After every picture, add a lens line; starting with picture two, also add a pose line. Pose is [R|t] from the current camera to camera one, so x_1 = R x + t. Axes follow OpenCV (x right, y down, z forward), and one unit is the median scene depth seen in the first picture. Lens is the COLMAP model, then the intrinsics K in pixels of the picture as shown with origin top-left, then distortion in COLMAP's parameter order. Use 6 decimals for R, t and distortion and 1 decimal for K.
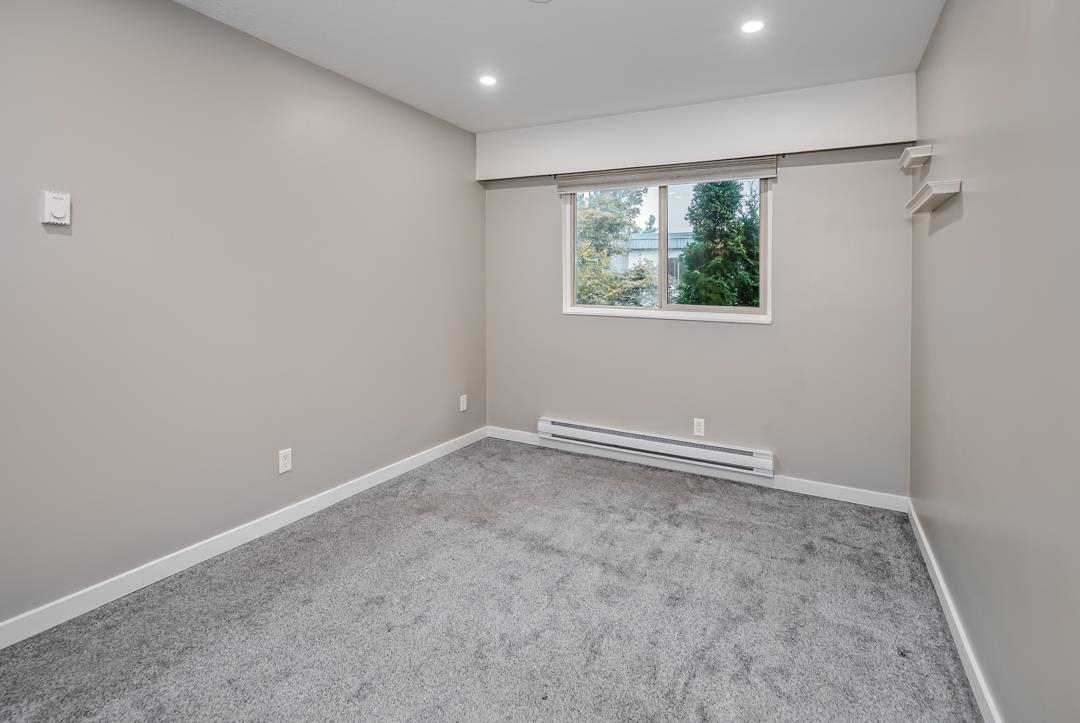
lens RADIAL K [[529.4, 0, 541.8], [0, 529.4, 297.5], [0, 0, 1]] dist [0.002225, 0.000661]
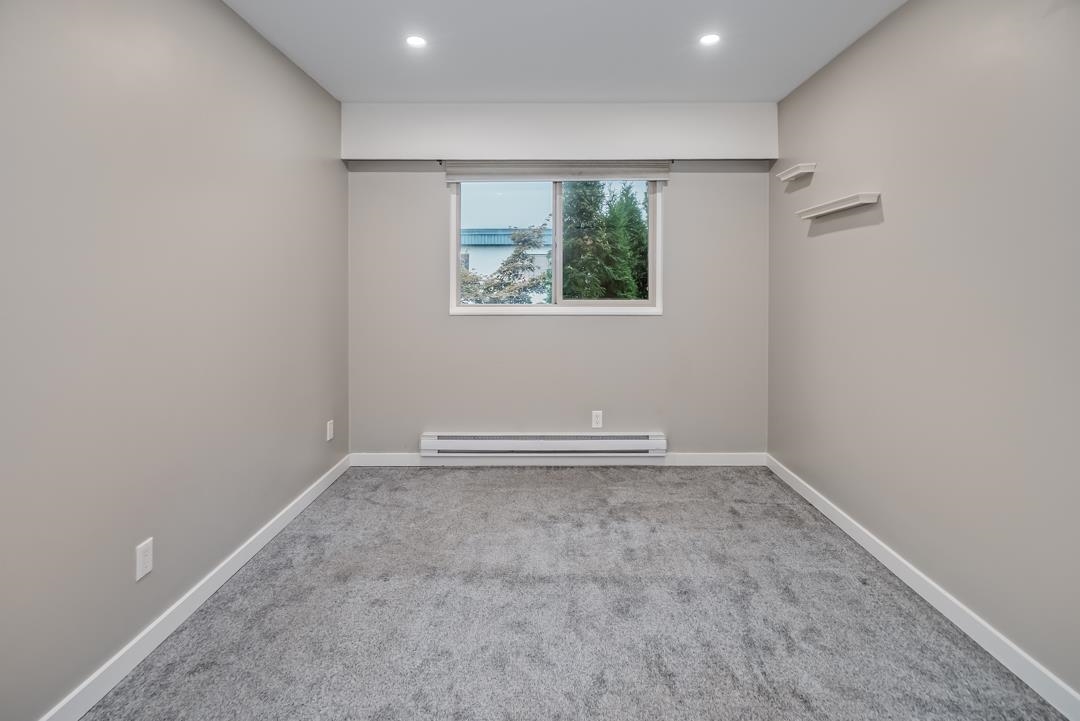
lens RADIAL K [[530.9, 0, 555.6], [0, 530.9, 286.7], [0, 0, 1]] dist [0.000184, 0.001605]
pose [[0.882610, -0.023439, 0.469520, -0.283579], [0.029334, 0.999556, -0.005244, -0.009013], [-0.469189, 0.018402, 0.882906, 0.144892]]
